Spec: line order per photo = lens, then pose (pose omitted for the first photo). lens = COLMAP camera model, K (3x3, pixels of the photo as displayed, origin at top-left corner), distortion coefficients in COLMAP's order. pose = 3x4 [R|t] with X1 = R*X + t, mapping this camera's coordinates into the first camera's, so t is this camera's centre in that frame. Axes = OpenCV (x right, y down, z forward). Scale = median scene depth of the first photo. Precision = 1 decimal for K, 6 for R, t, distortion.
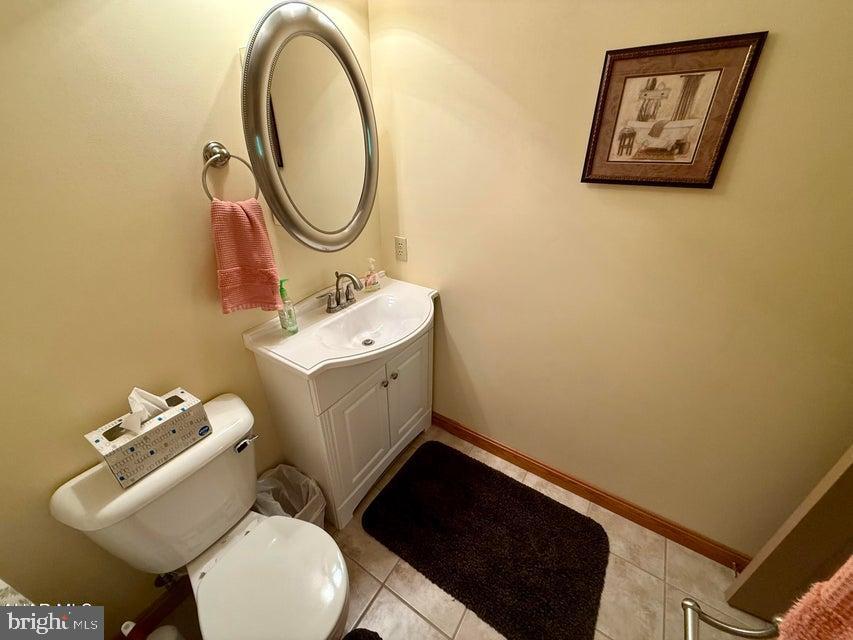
lens RADIAL K [[342.4, 0, 427.1], [0, 342.4, 326.0], [0, 0, 1]] dist [0.000563, -0.000081]
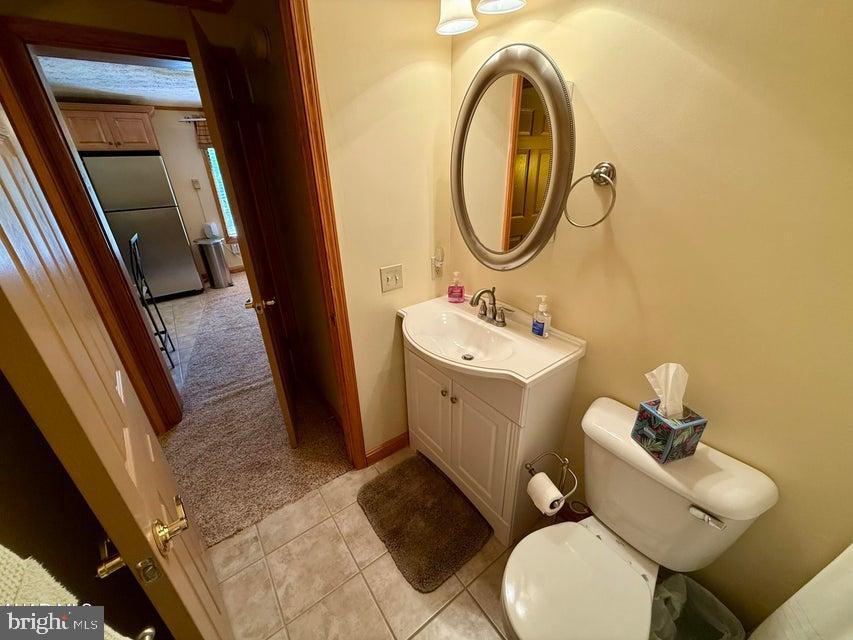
lens RADIAL K [[339.0, 0, 424.2], [0, 339.0, 319.6], [0, 0, 1]] dist [0.000585, -0.000459]
pose [[-0.350031, 0.401161, -0.846492, 0.683787], [-0.420927, 0.739928, 0.524716, -0.510402], [0.836838, 0.539978, -0.090138, 0.919776]]
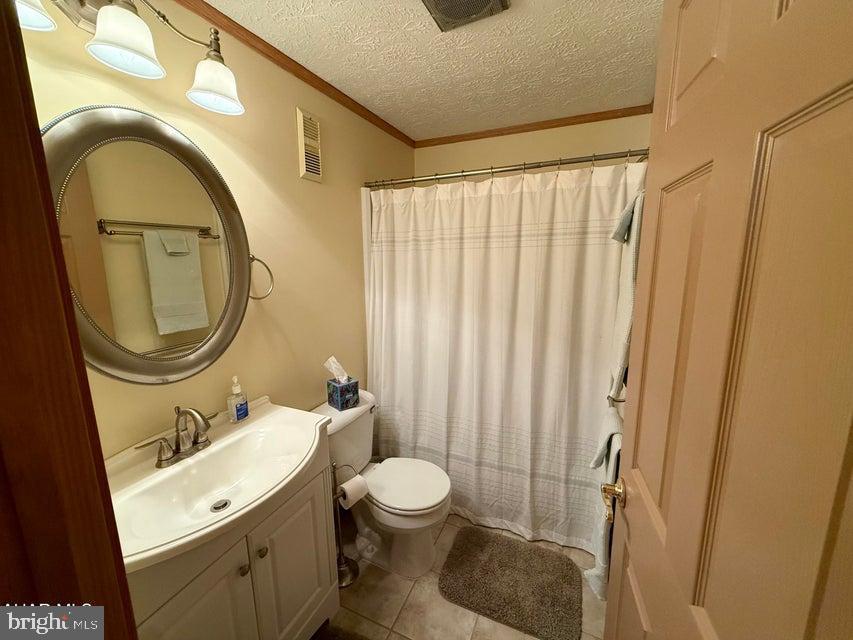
lens RADIAL K [[339.0, 0, 424.2], [0, 339.0, 319.6], [0, 0, 1]] dist [0.000585, -0.000459]
pose [[0.985348, -0.044519, 0.164643, 0.143707], [0.095249, 0.944408, -0.314676, -0.053781], [-0.141481, 0.325748, 0.934811, 0.168672]]
